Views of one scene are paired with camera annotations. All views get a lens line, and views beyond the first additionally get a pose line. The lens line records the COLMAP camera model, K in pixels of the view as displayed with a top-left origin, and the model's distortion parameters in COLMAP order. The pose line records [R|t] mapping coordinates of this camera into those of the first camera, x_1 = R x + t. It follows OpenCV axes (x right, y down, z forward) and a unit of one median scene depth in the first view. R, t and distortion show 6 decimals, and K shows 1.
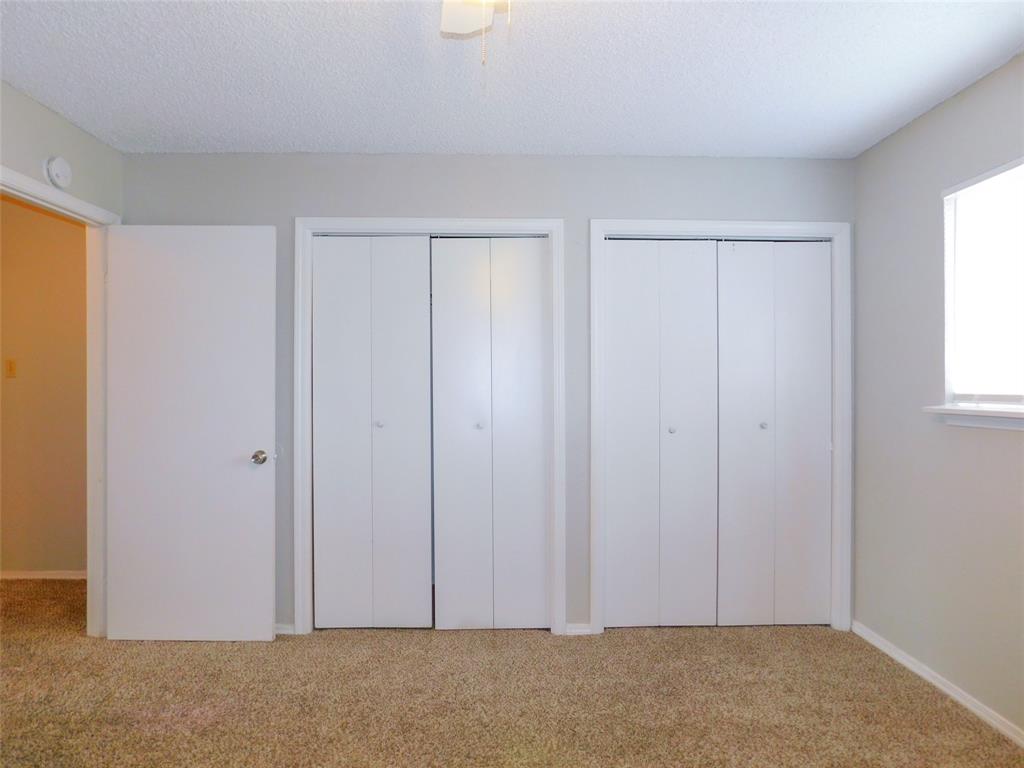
lens RADIAL K [[692.7, 0, 512.0], [0, 692.7, 384.0], [0, 0, 1]] dist [-0.002667, -0.001307]
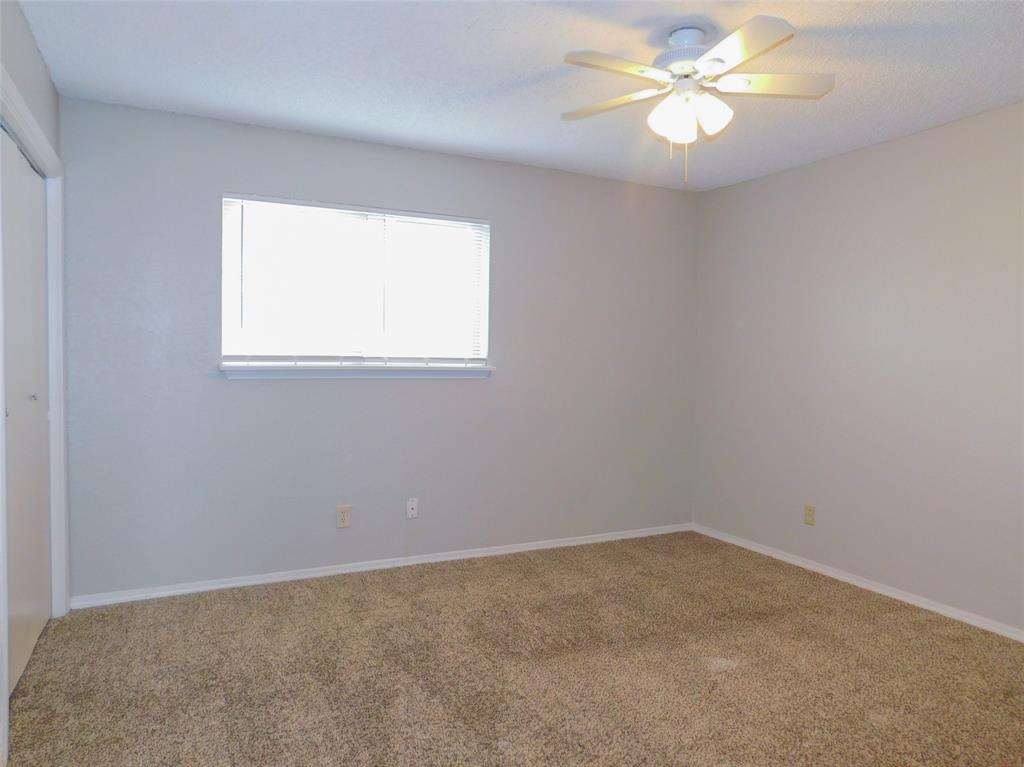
lens RADIAL K [[692.7, 0, 512.0], [0, 692.7, 383.5], [0, 0, 1]] dist [-0.002667, -0.001307]
pose [[-0.411907, -0.036928, 0.910477, -0.737346], [-0.006608, 0.999273, 0.037540, 0.013785], [-0.911202, 0.009446, -0.411852, 1.041287]]
